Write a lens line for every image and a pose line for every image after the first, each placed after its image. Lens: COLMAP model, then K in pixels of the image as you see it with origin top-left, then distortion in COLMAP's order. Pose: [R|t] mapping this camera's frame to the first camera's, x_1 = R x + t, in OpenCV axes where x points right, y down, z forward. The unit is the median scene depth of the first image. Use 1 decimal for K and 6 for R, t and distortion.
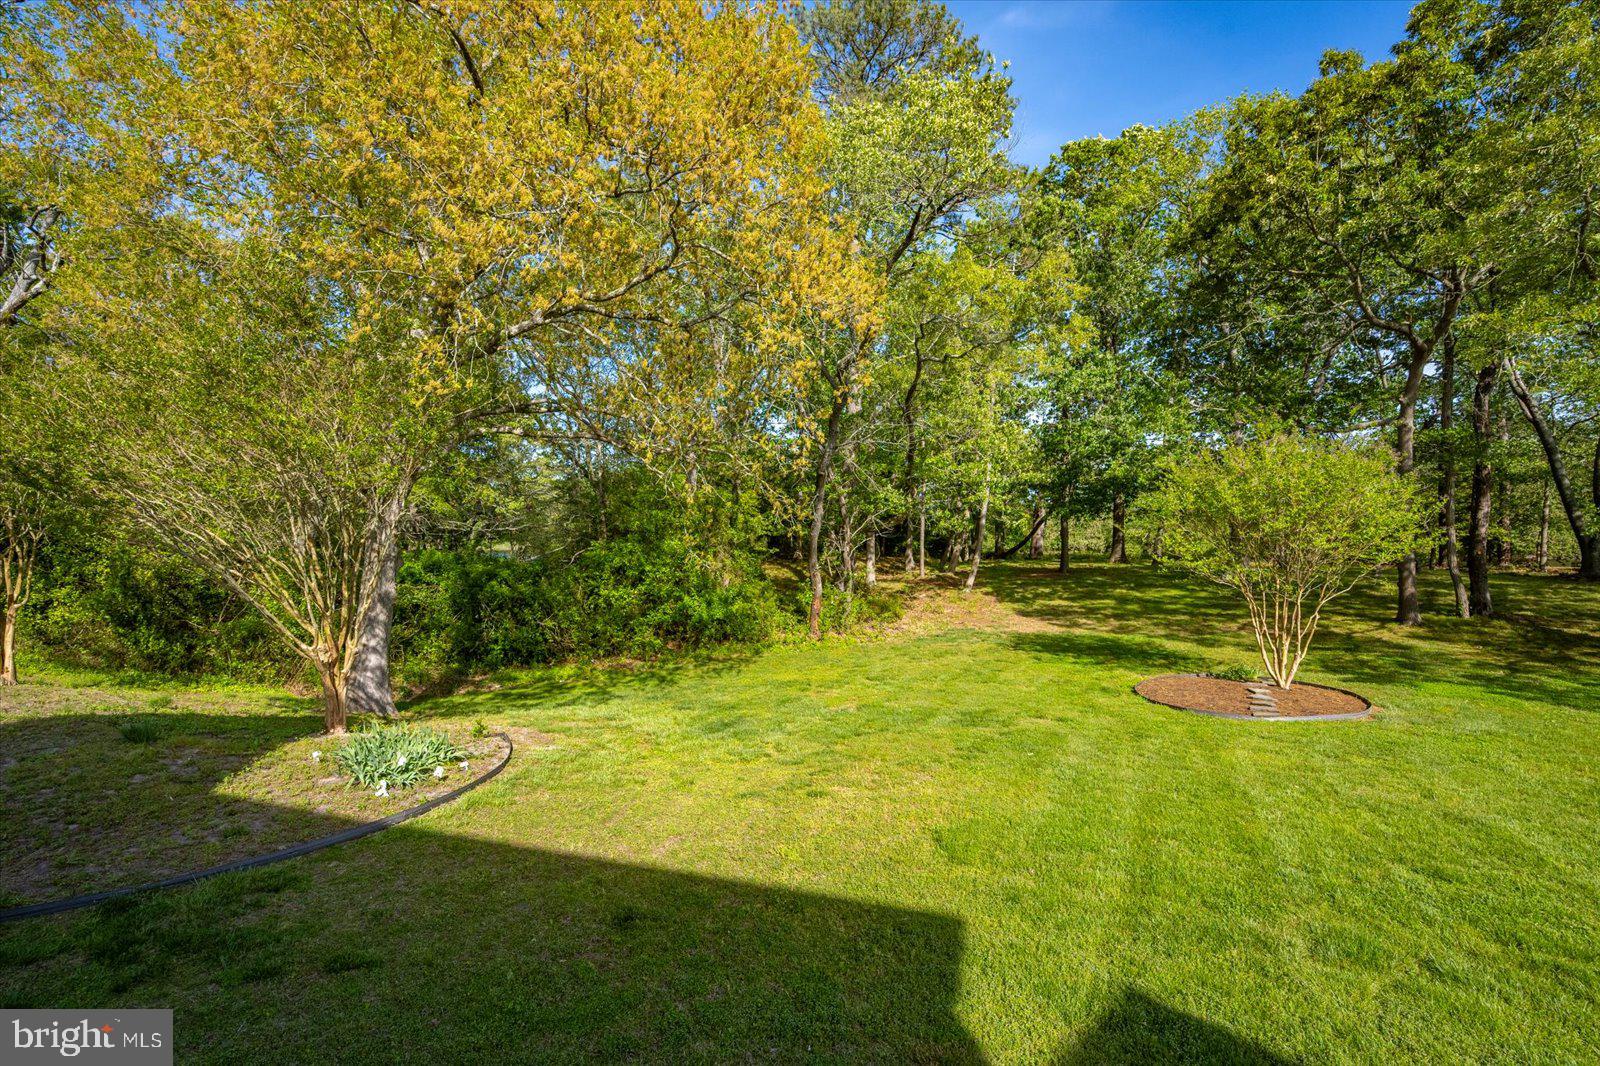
lens RADIAL K [[702.9, 0, 801.7], [0, 702.9, 536.6], [0, 0, 1]] dist [0.009138, 0.000168]
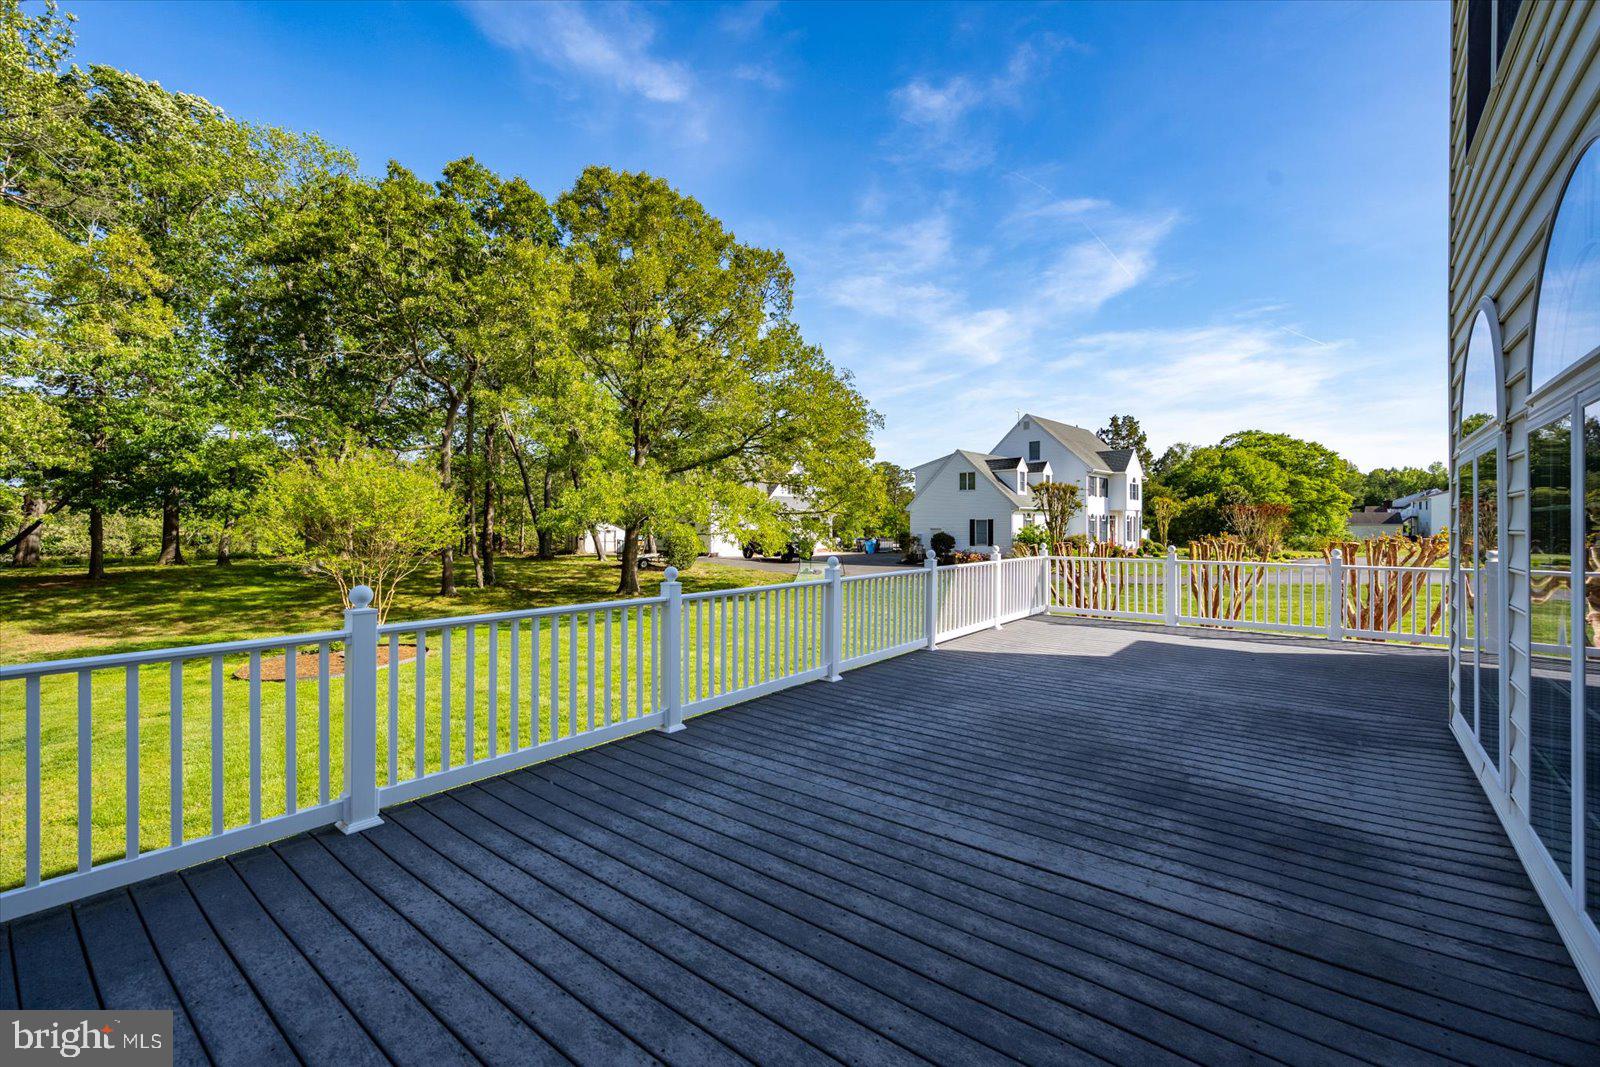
lens RADIAL K [[673.4, 0, 799.0], [0, 673.4, 527.4], [0, 0, 1]] dist [0.001460, 0.000389]
pose [[0.368763, 0.000942, 0.929523, -0.095716], [0.008704, 0.999952, -0.004466, 0.001800], [-0.929483, 0.009737, 0.368738, -0.103657]]
